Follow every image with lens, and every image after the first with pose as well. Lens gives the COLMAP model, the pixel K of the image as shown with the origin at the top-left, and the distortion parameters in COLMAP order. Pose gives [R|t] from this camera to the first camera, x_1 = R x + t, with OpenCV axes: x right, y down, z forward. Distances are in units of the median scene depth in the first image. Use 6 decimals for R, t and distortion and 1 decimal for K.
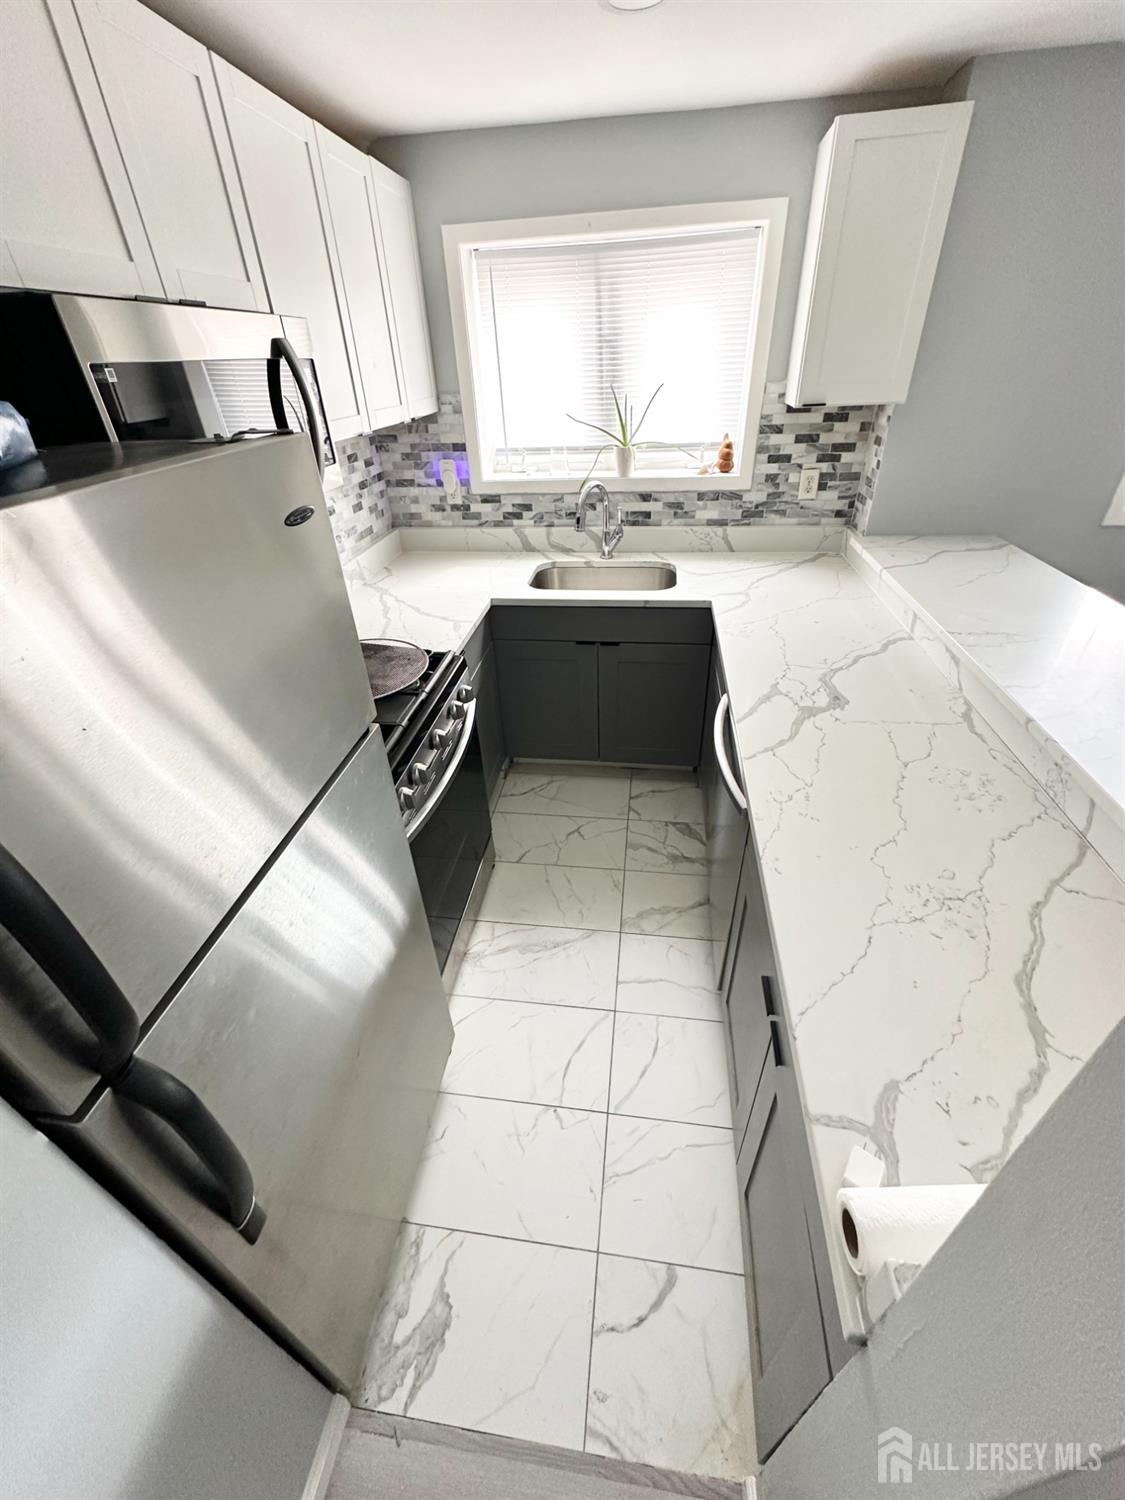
lens RADIAL K [[598.5, 0, 565.9], [0, 598.5, 745.9], [0, 0, 1]] dist [-0.002903, 0.000602]
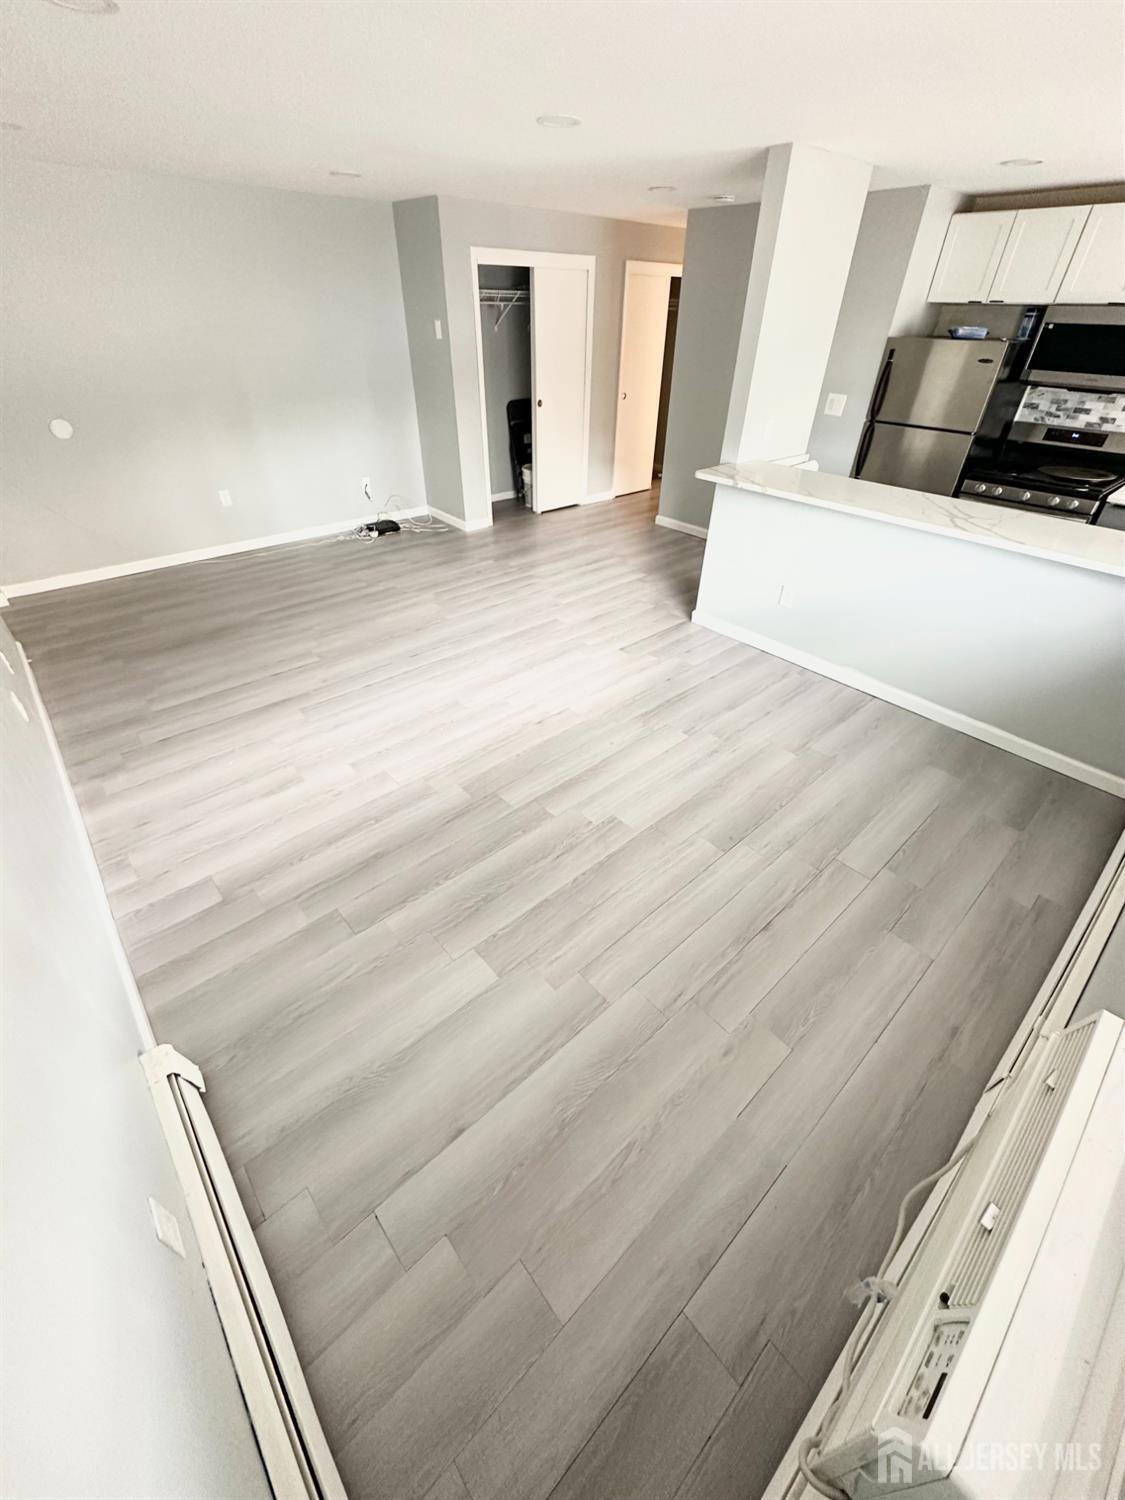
lens RADIAL K [[598.5, 0, 565.9], [0, 598.5, 745.9], [0, 0, 1]] dist [-0.002903, 0.000602]
pose [[-0.655697, 0.468909, -0.591765, 1.685942], [-0.409740, 0.437323, 0.800538, -0.432539], [0.634172, 0.767381, -0.094620, 0.510021]]
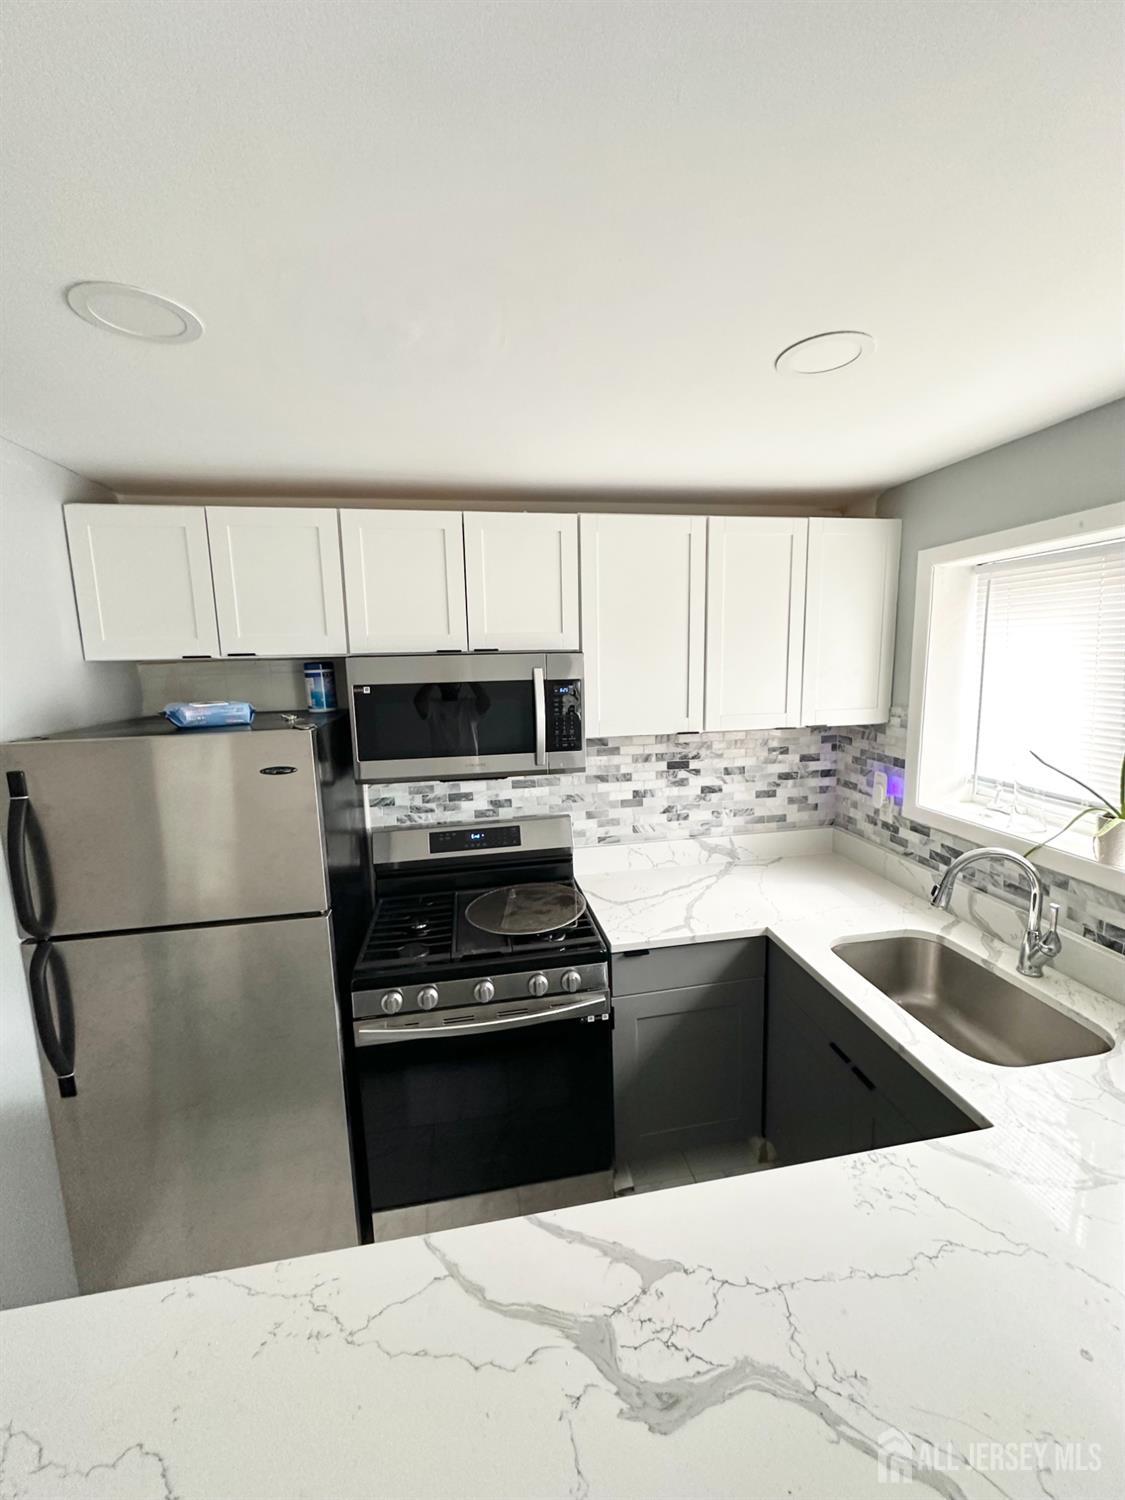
lens RADIAL K [[598.5, 0, 565.9], [0, 598.5, 745.9], [0, 0, 1]] dist [-0.002903, 0.000602]
pose [[0.300940, 0.171052, -0.938177, 0.459452], [-0.513819, 0.857858, -0.008411, -0.274610], [0.803384, 0.484584, 0.346053, 0.328084]]
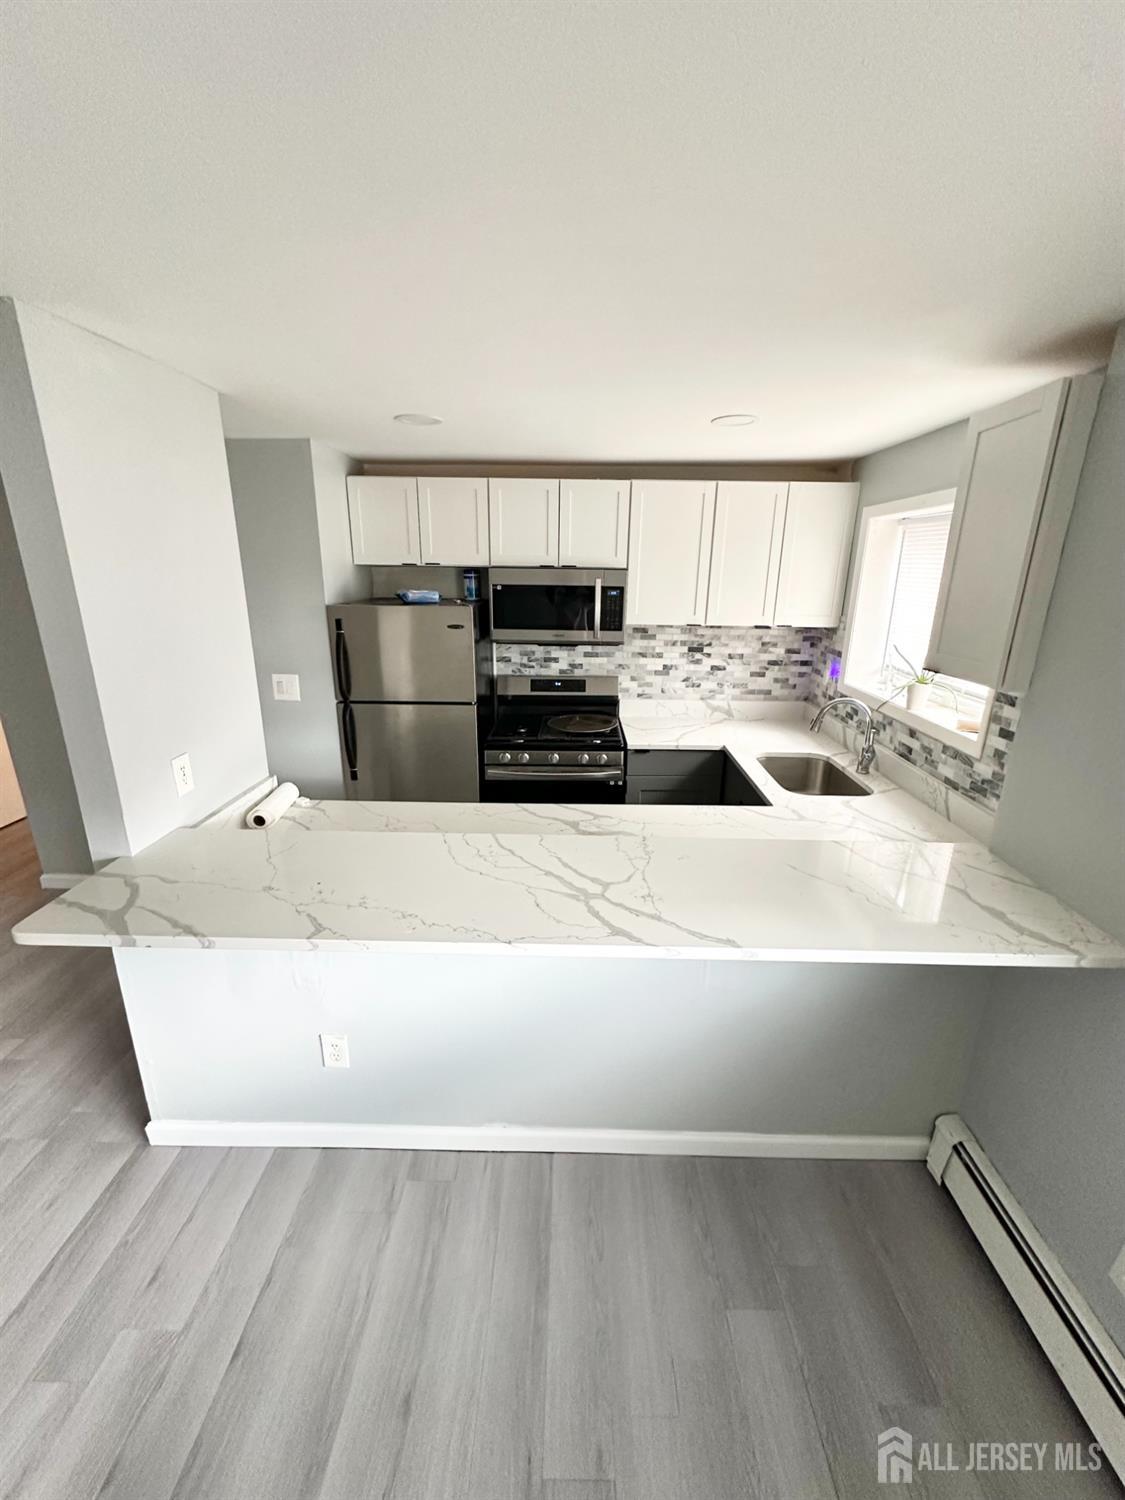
lens RADIAL K [[598.5, 0, 565.9], [0, 598.5, 745.9], [0, 0, 1]] dist [-0.002903, 0.000602]
pose [[0.110562, 0.324116, -0.939534, 0.984199], [-0.560410, 0.801046, 0.210393, -0.290884], [0.820803, 0.503263, 0.270203, 0.296039]]
